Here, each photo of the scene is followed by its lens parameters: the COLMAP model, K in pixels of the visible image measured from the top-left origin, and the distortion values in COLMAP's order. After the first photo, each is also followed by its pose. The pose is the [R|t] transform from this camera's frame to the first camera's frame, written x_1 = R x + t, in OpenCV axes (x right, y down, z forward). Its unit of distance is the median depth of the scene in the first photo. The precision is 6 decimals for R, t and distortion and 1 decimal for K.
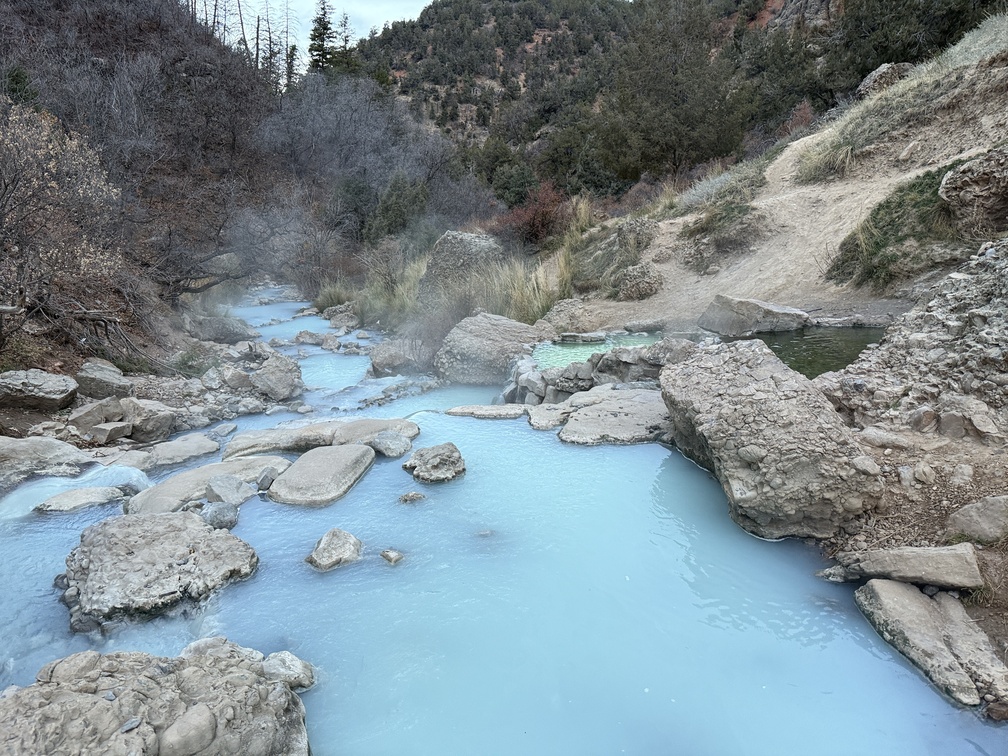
lens RADIAL K [[908.7, 0, 501.4], [0, 908.7, 396.1], [0, 0, 1]] dist [0.147823, -0.272265]
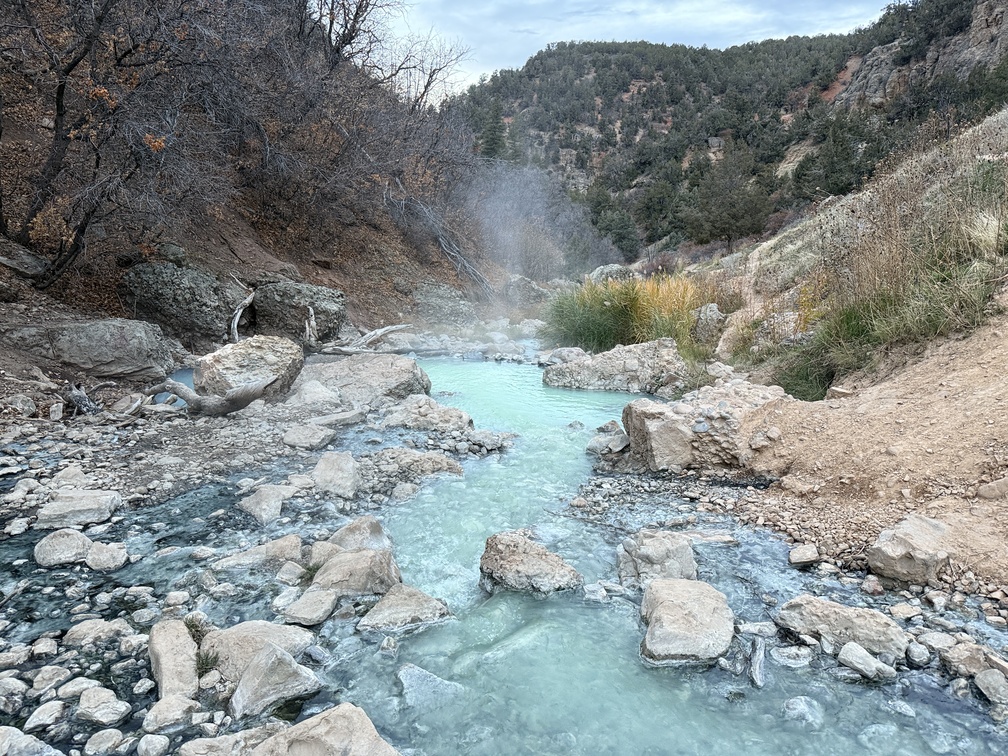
lens RADIAL K [[908.7, 0, 501.4], [0, 908.7, 396.1], [0, 0, 1]] dist [0.147823, -0.272265]
pose [[0.995625, 0.043792, -0.082537, -0.012141], [-0.046256, 0.998532, -0.028186, 0.017016], [0.081182, 0.031881, 0.996189, -0.104083]]
